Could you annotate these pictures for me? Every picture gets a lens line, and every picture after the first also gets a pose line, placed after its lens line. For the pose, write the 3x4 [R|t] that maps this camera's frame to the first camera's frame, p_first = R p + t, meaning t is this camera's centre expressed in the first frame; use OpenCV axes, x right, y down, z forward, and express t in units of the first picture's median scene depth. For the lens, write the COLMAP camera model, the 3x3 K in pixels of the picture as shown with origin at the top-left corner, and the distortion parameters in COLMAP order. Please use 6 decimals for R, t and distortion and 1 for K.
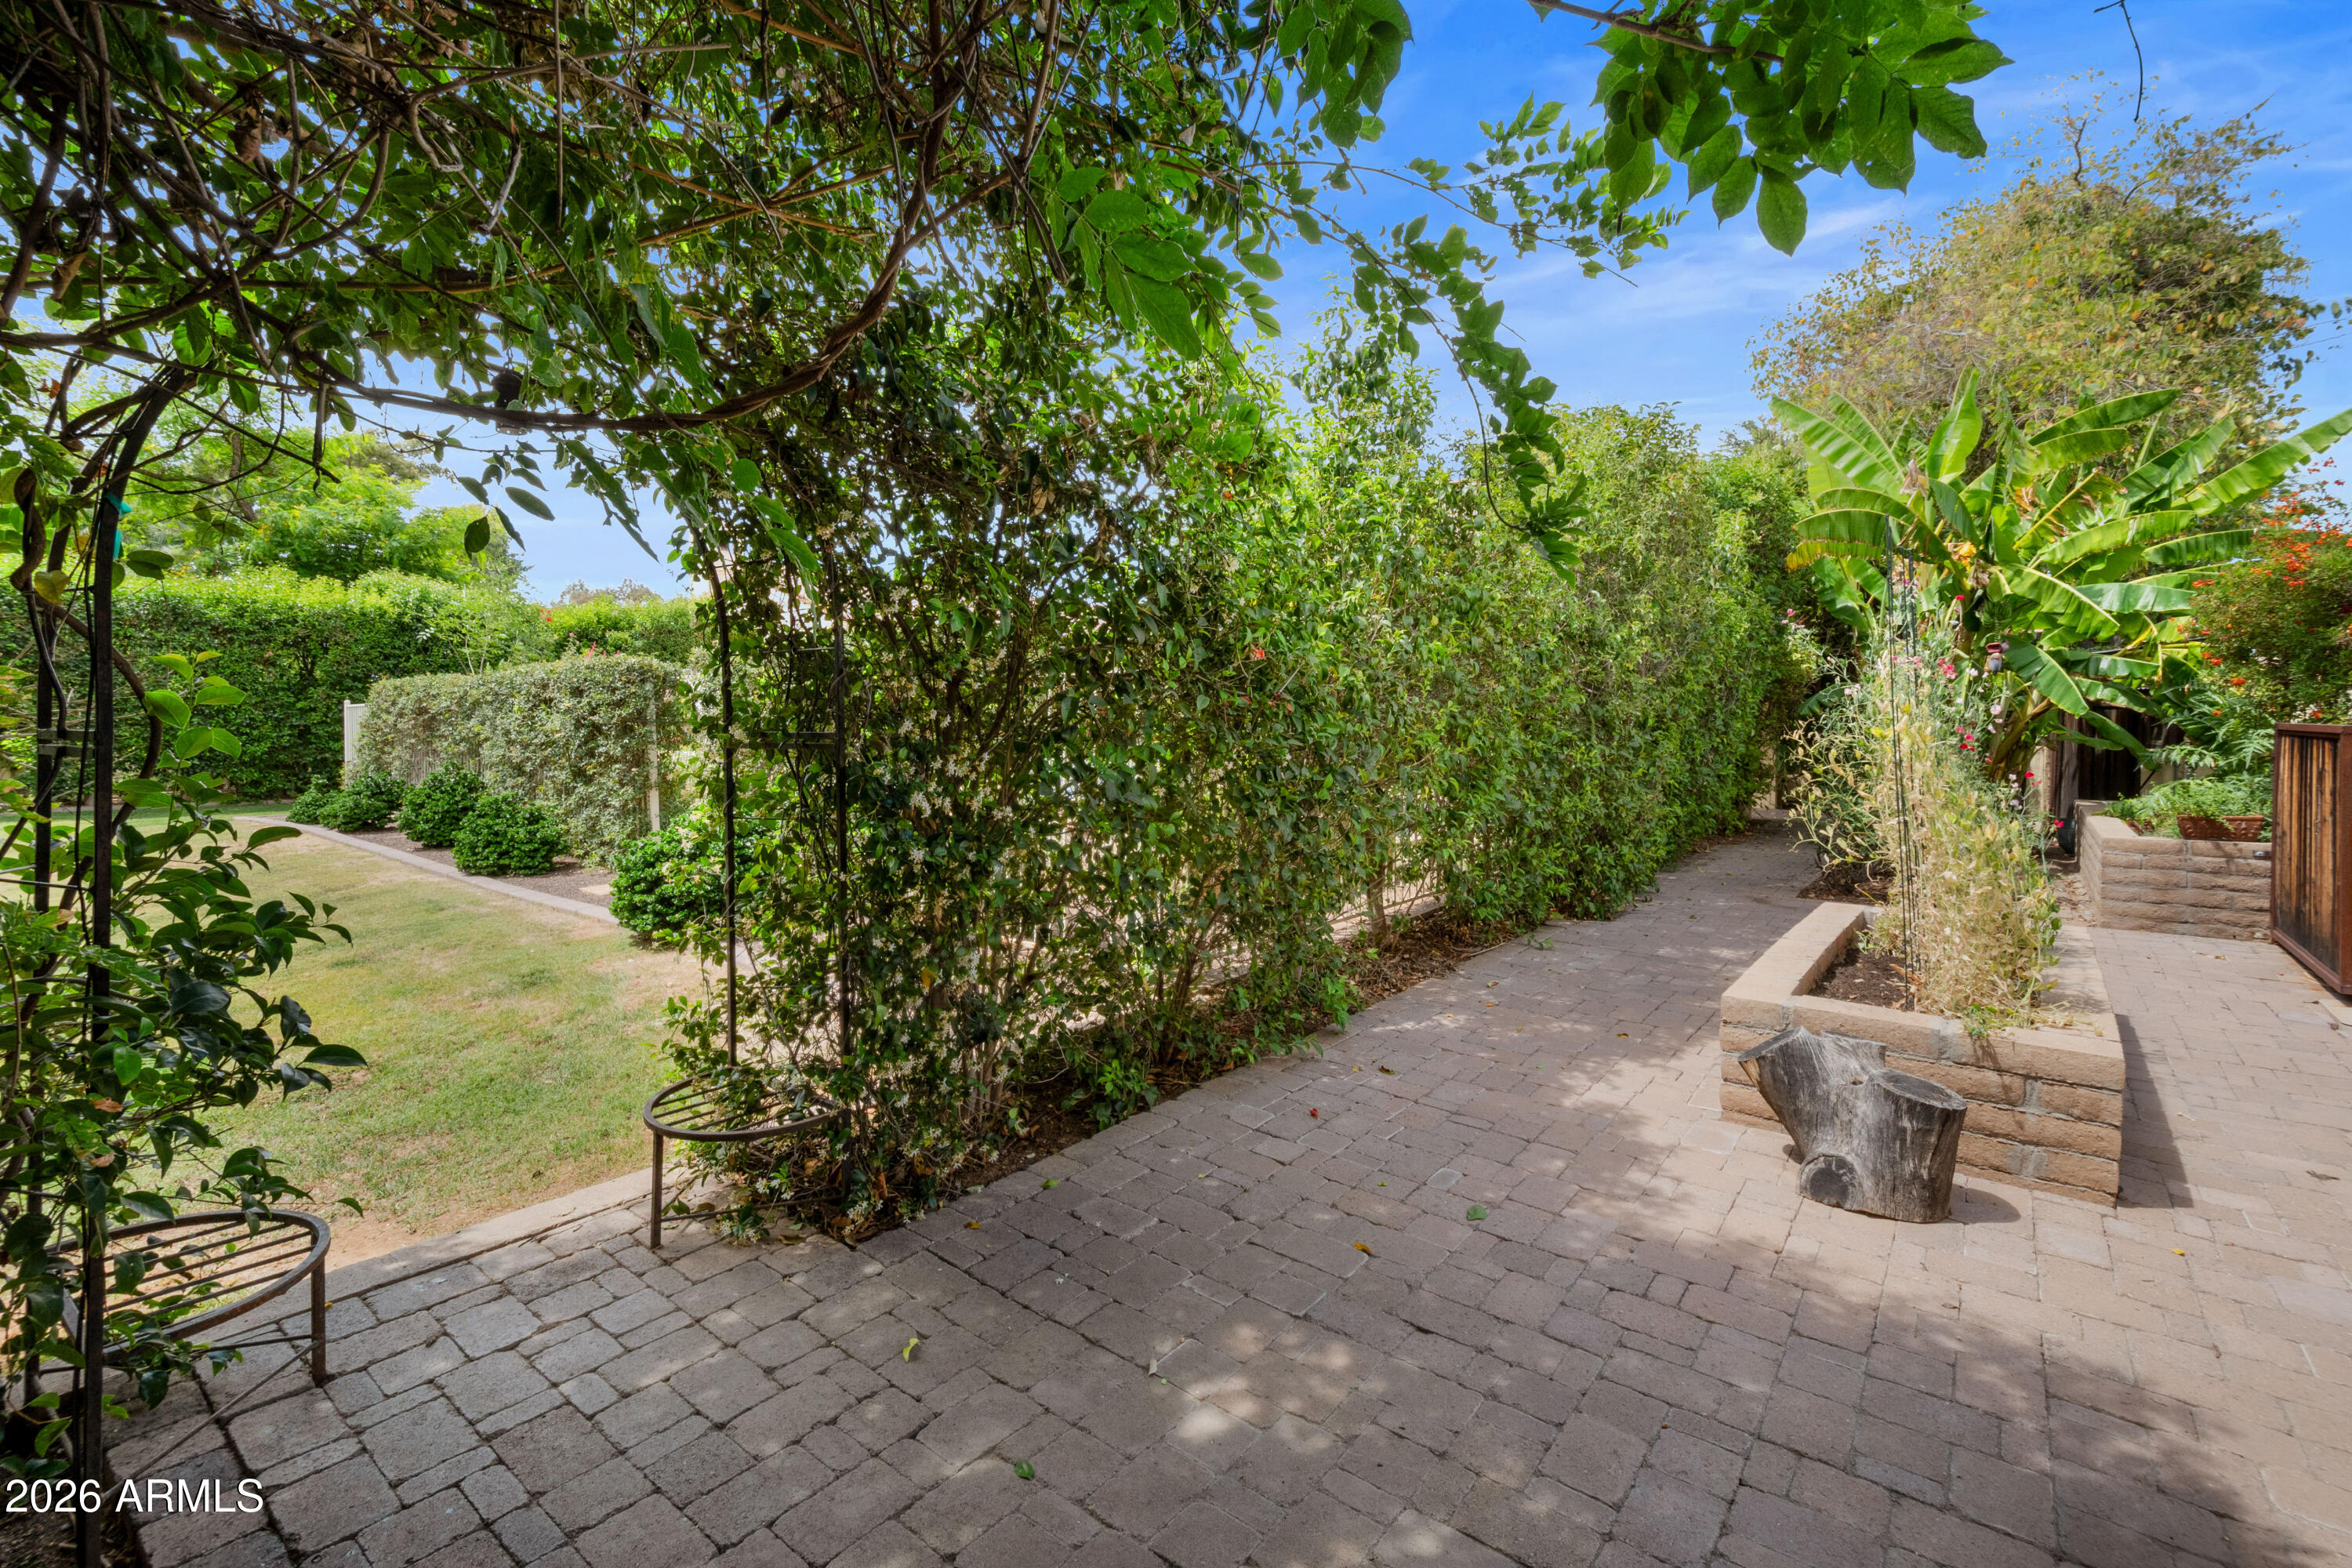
lens RADIAL K [[1061.0, 0, 1178.0], [0, 1061.0, 736.7], [0, 0, 1]] dist [-0.000955, -0.000492]
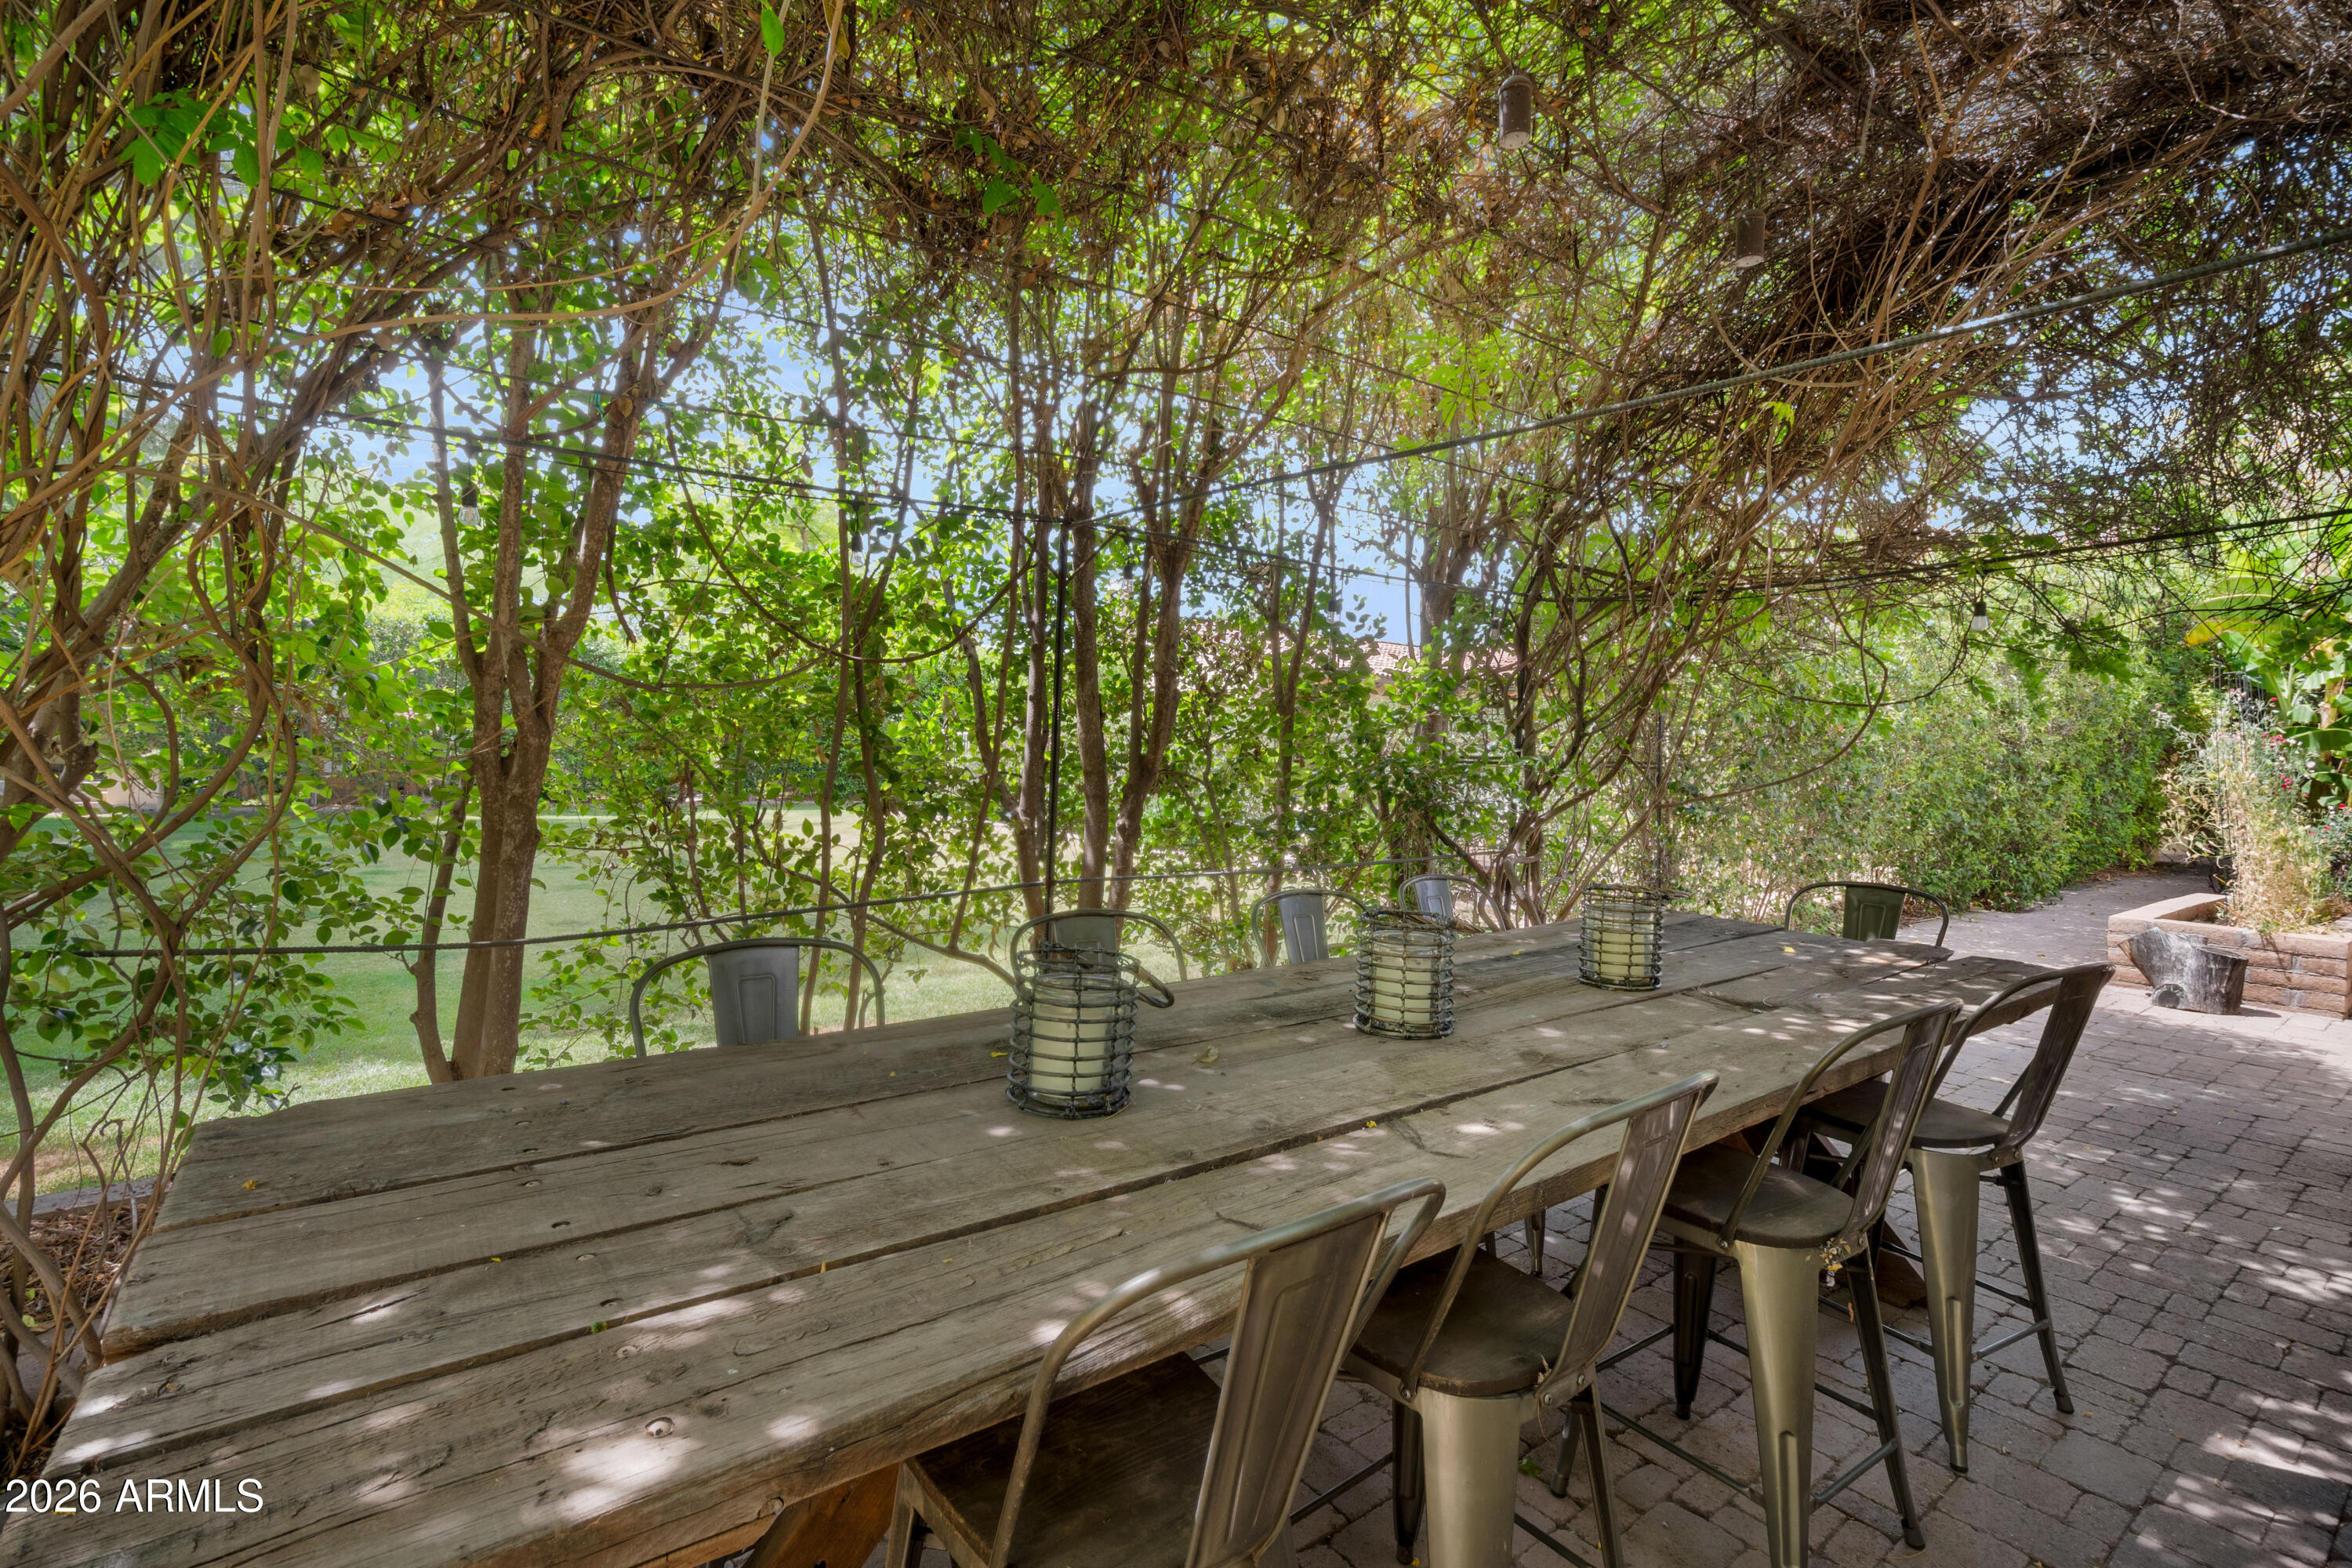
lens RADIAL K [[1061.0, 0, 1178.0], [0, 1061.0, 736.7], [0, 0, 1]] dist [-0.000955, -0.000492]
pose [[0.964964, 0.015331, -0.261935, -0.516146], [-0.023598, 0.999317, -0.028442, 0.020238], [0.261320, 0.033627, 0.964666, -1.095758]]
